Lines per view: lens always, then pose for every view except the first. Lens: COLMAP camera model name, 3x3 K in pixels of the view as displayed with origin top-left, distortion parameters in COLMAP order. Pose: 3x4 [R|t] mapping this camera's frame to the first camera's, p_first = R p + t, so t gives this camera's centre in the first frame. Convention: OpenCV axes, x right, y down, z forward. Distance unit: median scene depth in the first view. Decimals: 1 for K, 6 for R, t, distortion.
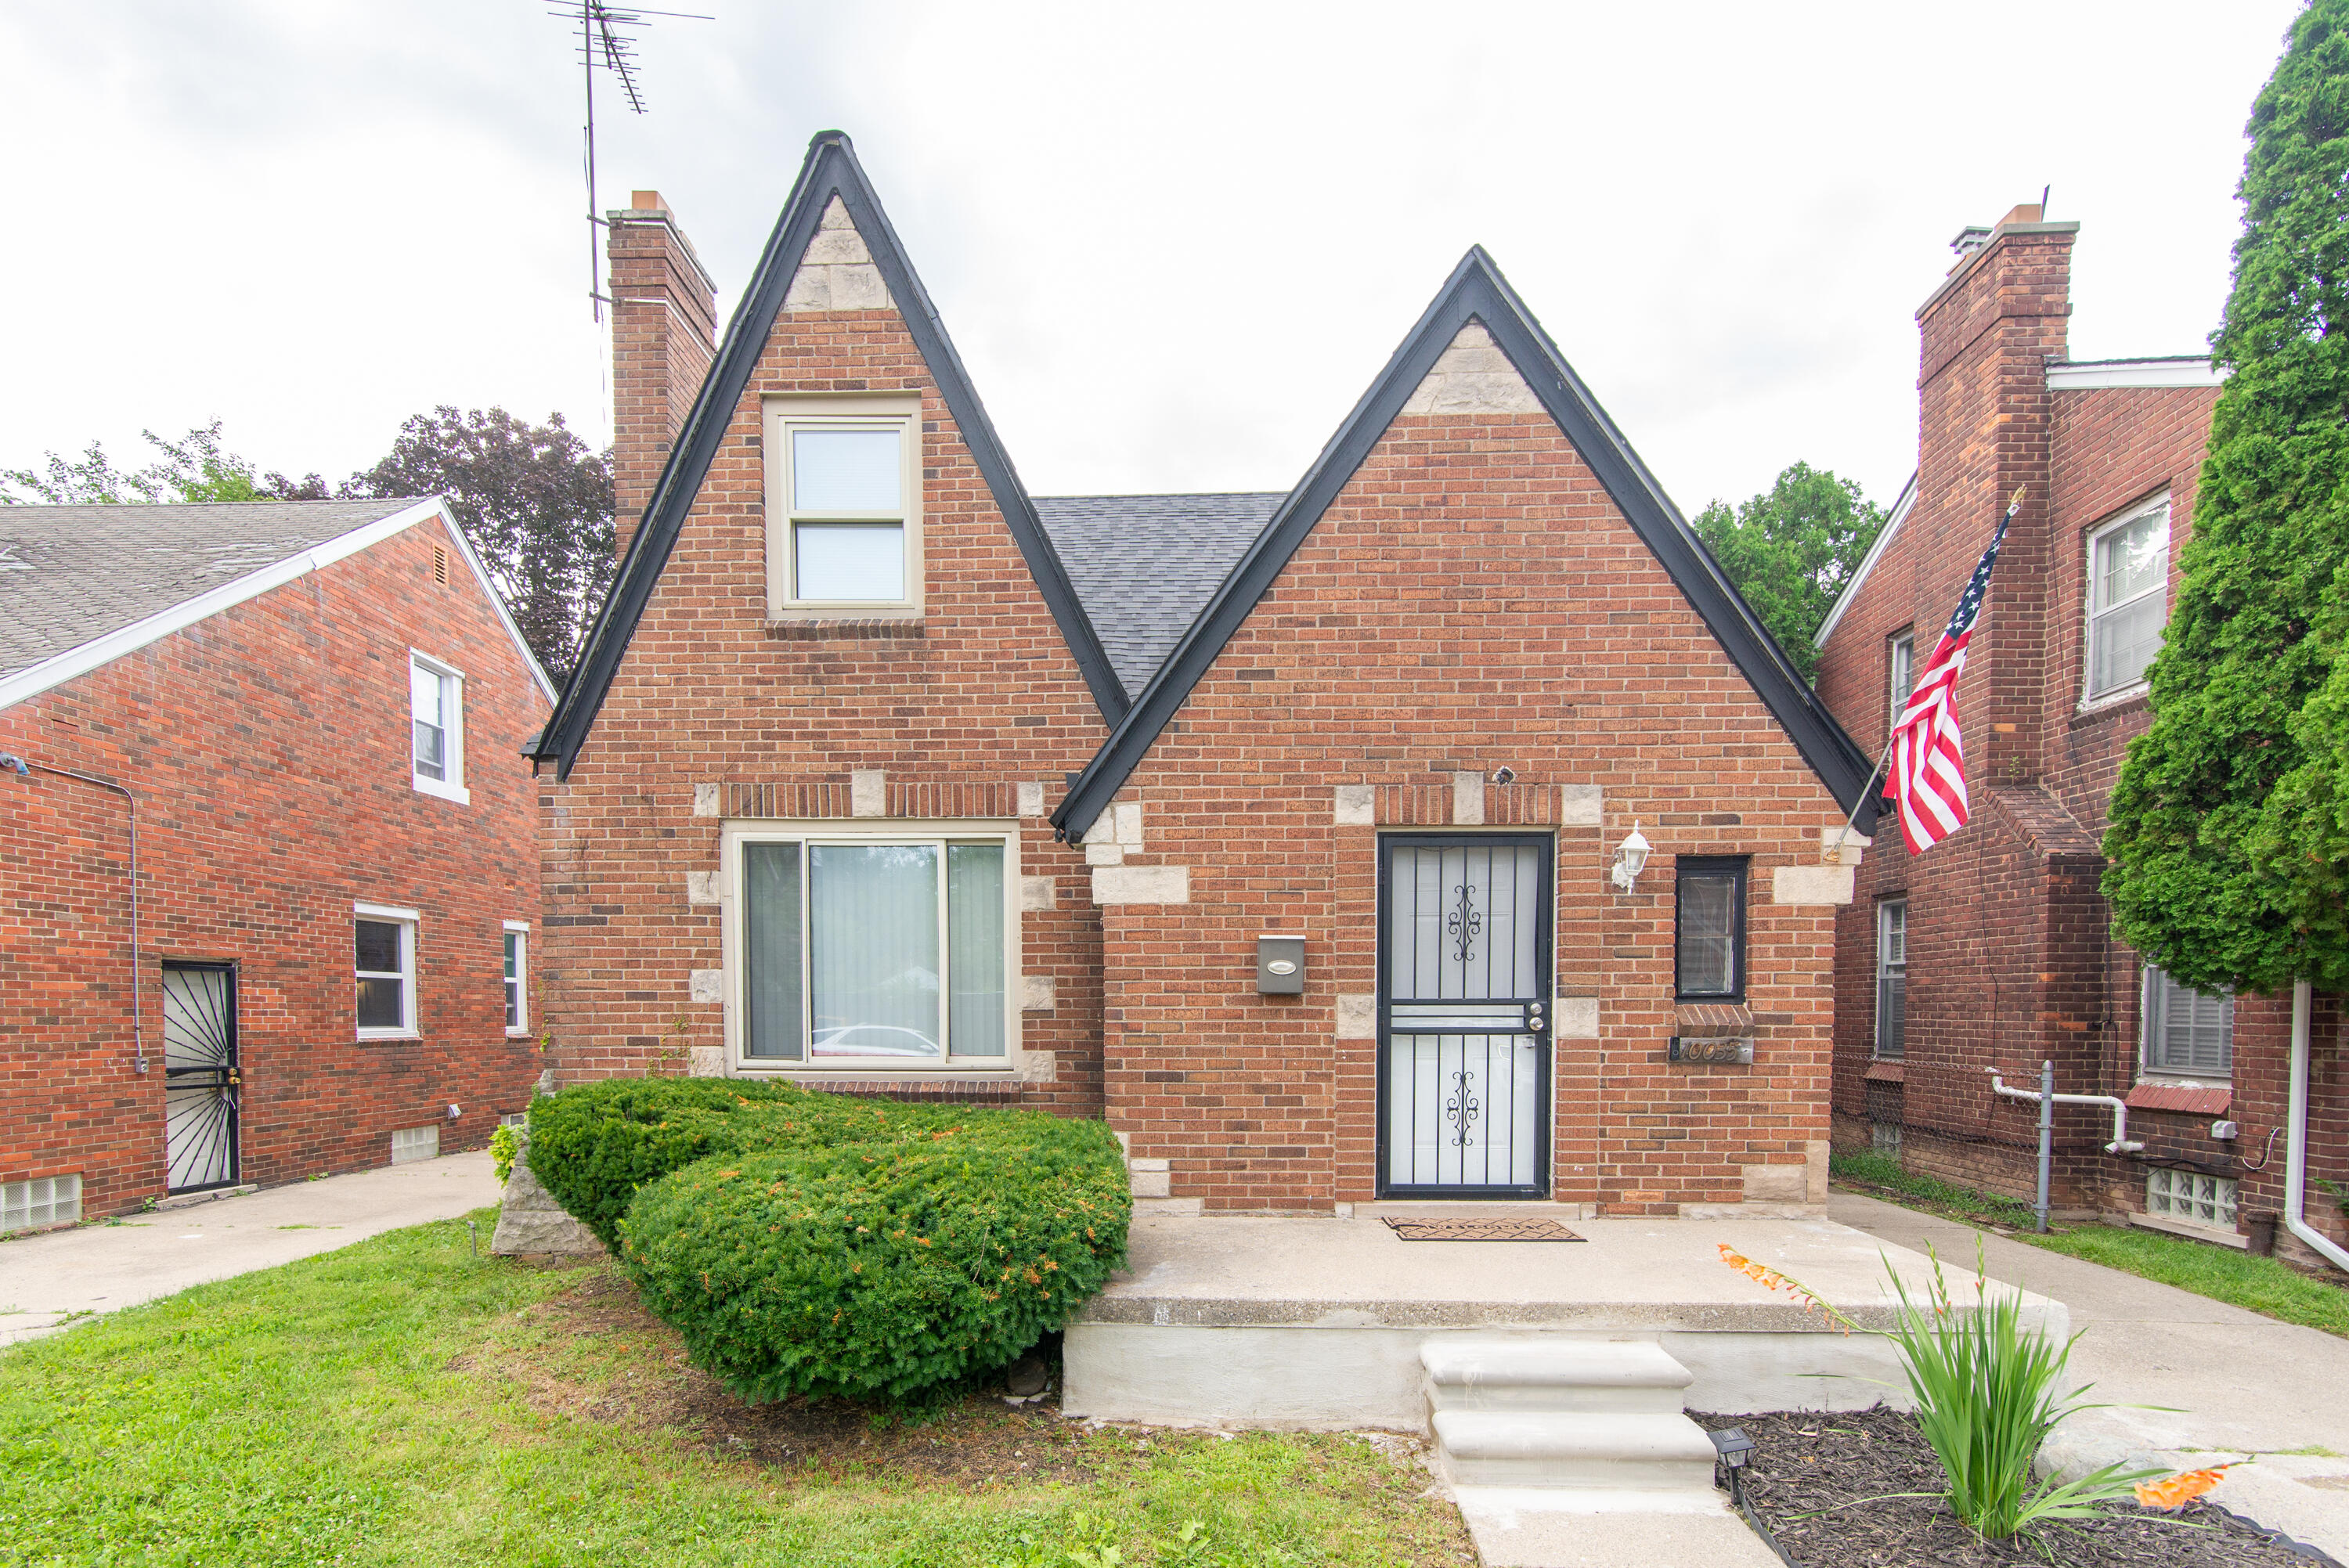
lens RADIAL K [[1175.4, 0, 1108.5], [0, 1175.4, 1031.7], [0, 0, 1]] dist [0.004593, -0.000045]
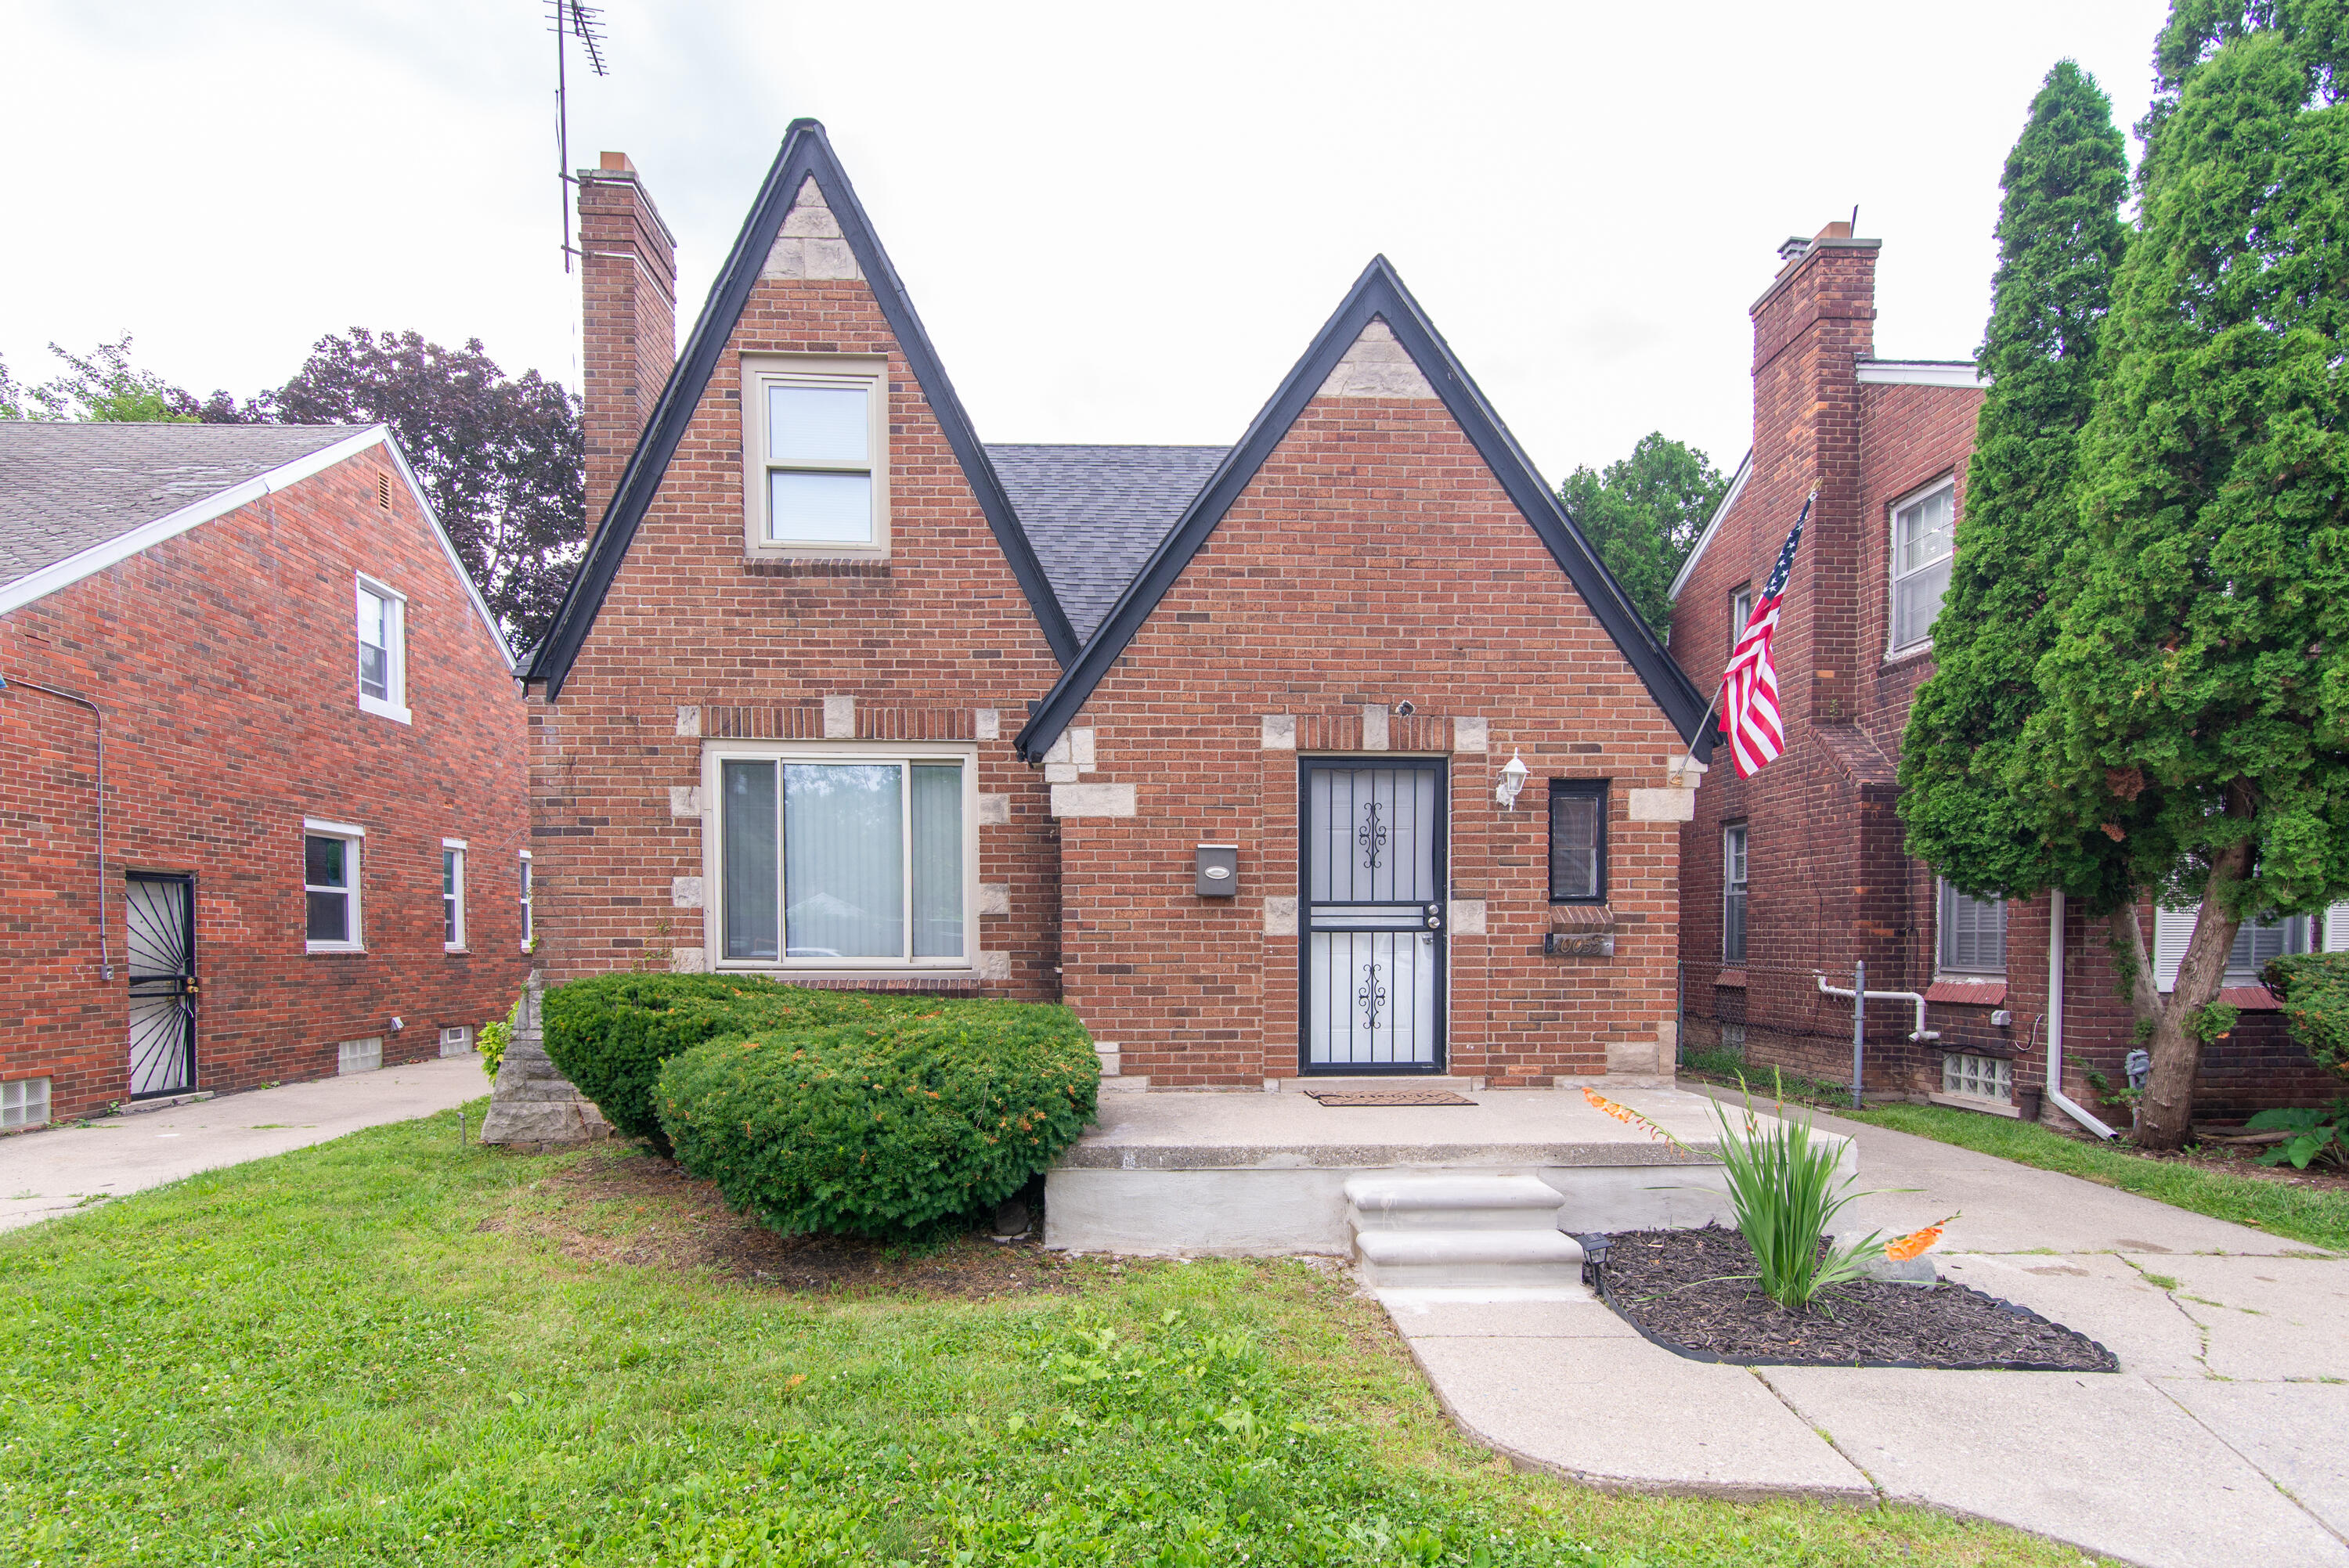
lens RADIAL K [[1175.4, 0, 1098.5], [0, 1175.4, 950.6], [0, 0, 1]] dist [0.004593, -0.000045]
pose [[0.996728, -0.002931, 0.080772, -0.058925], [0.003776, 0.999940, -0.010316, 0.031563], [-0.080737, 0.010588, 0.996679, -0.127107]]
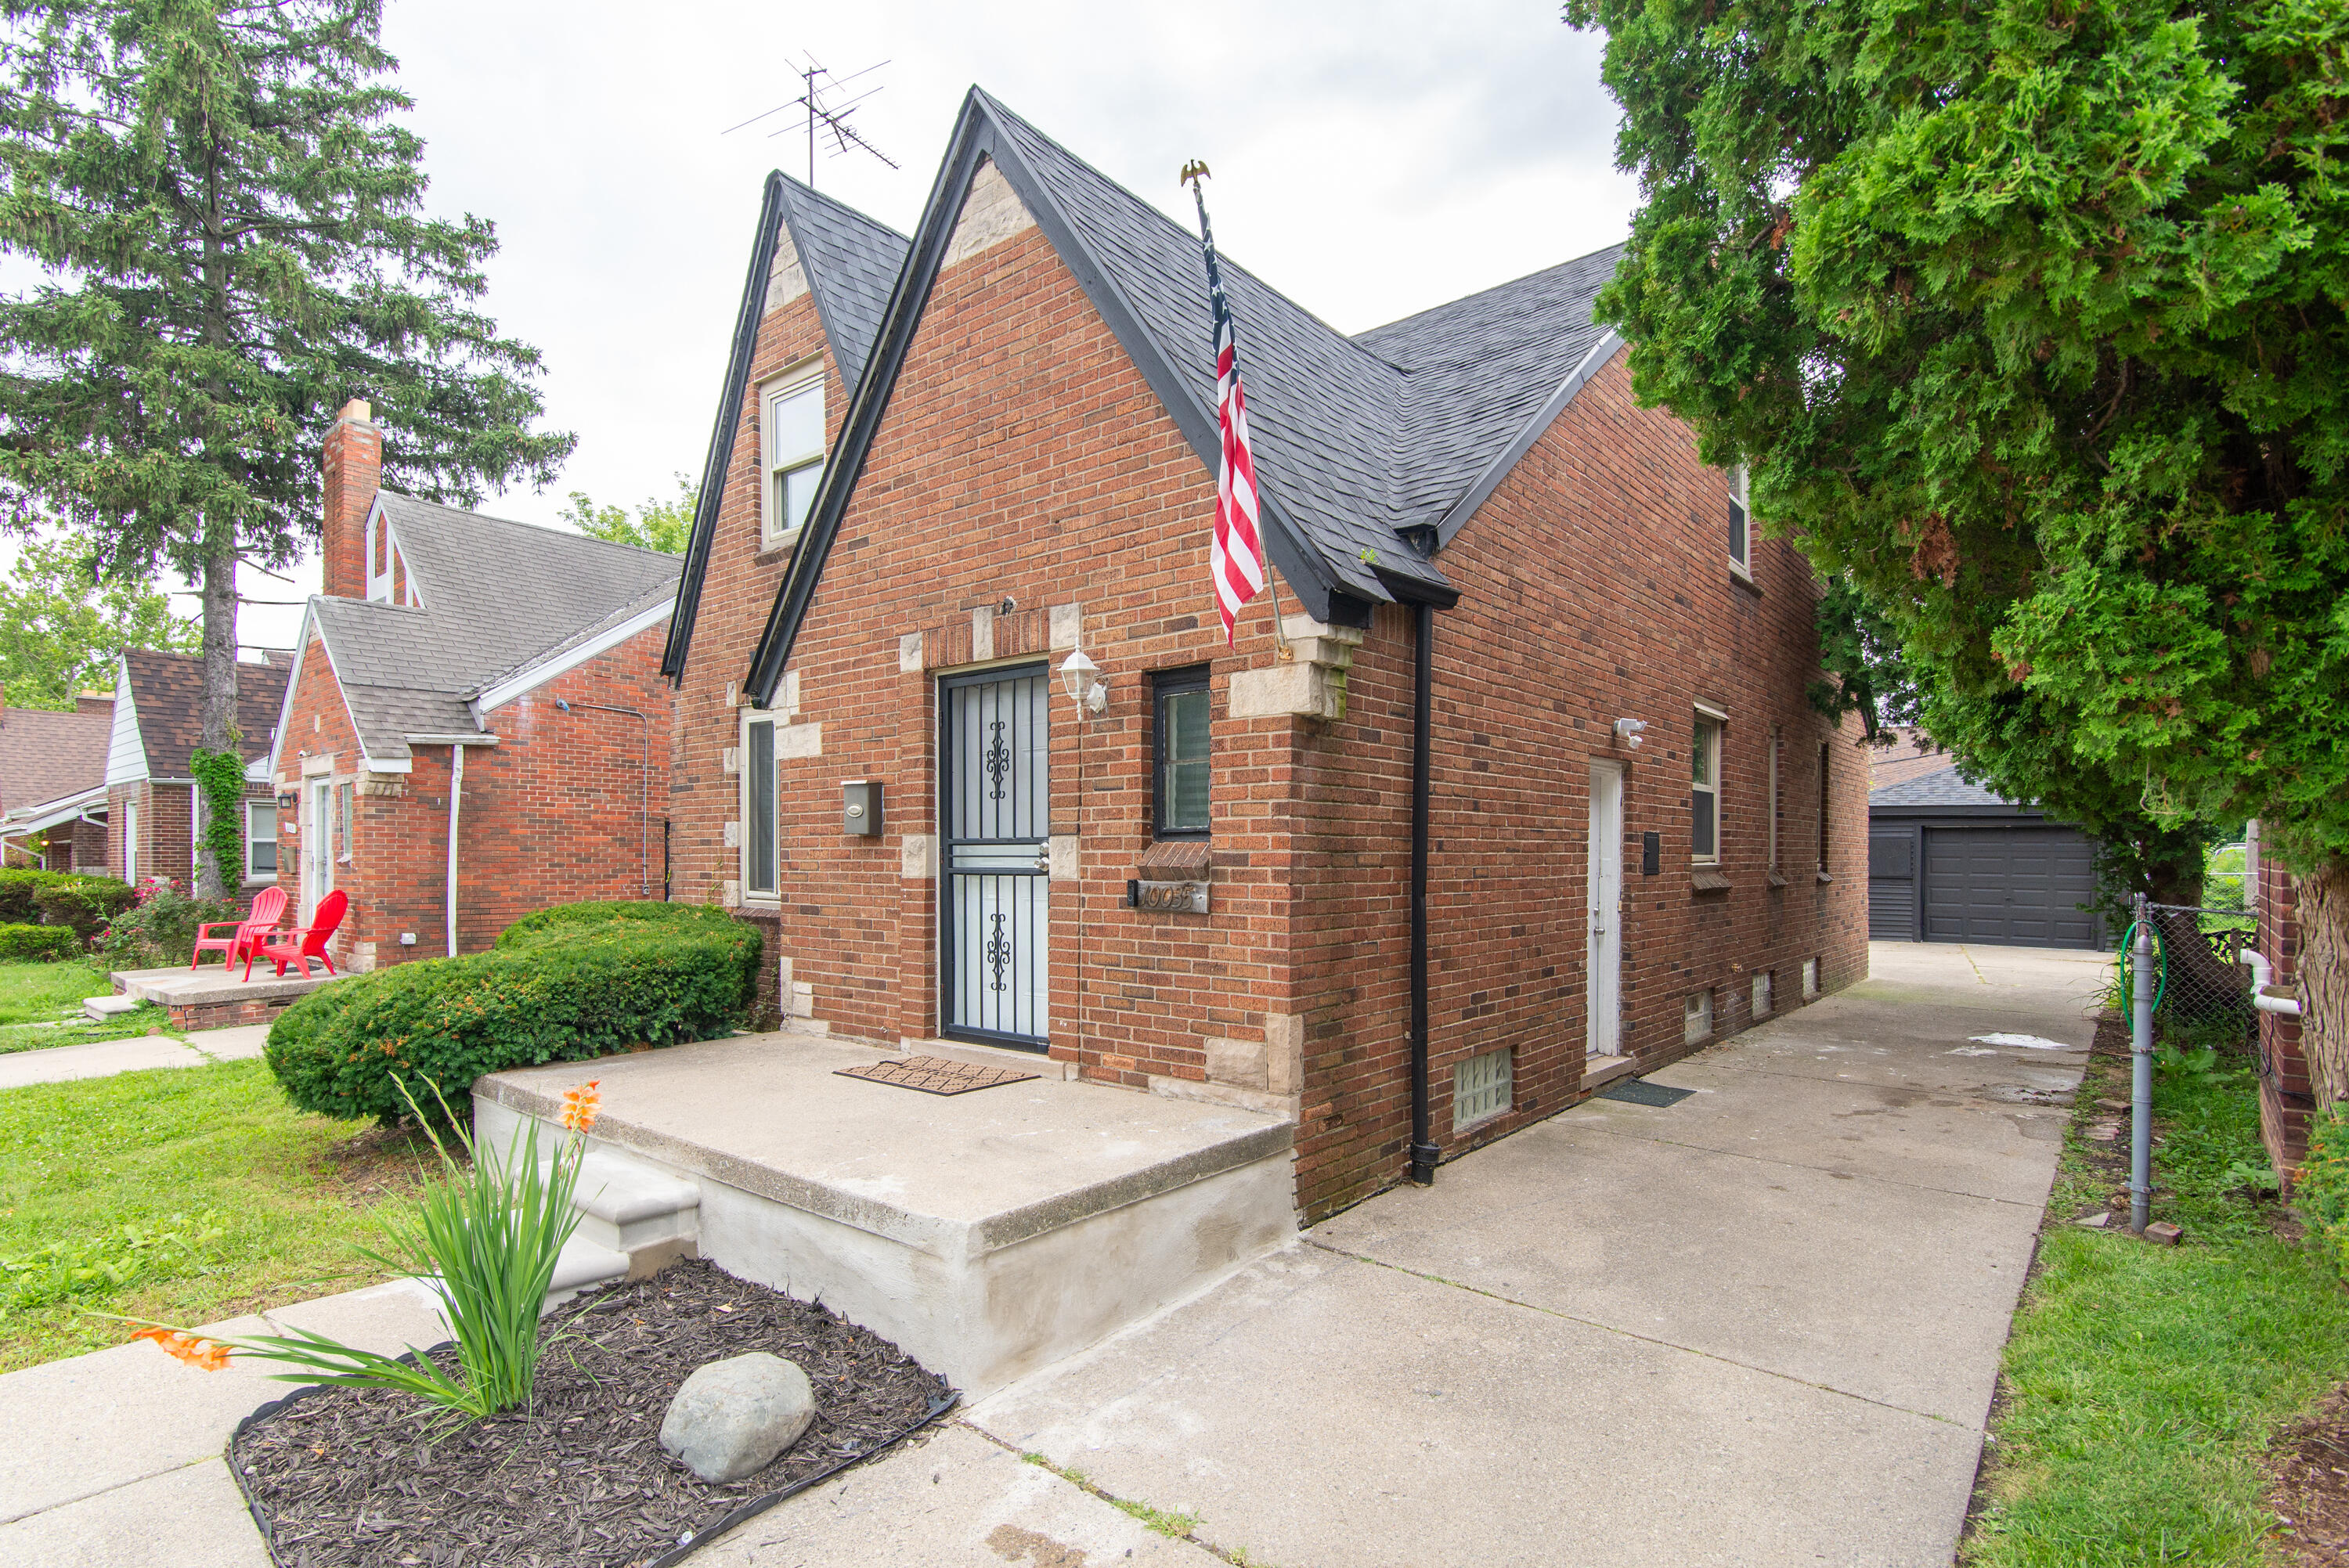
lens RADIAL K [[1175.4, 0, 1276.3], [0, 1175.4, 832.2], [0, 0, 1]] dist [0.004593, -0.000045]
pose [[0.794862, -0.012821, -0.606655, 1.071890], [-0.013093, 0.999182, -0.038271, 0.001167], [0.606649, 0.038363, 0.794044, 0.368778]]
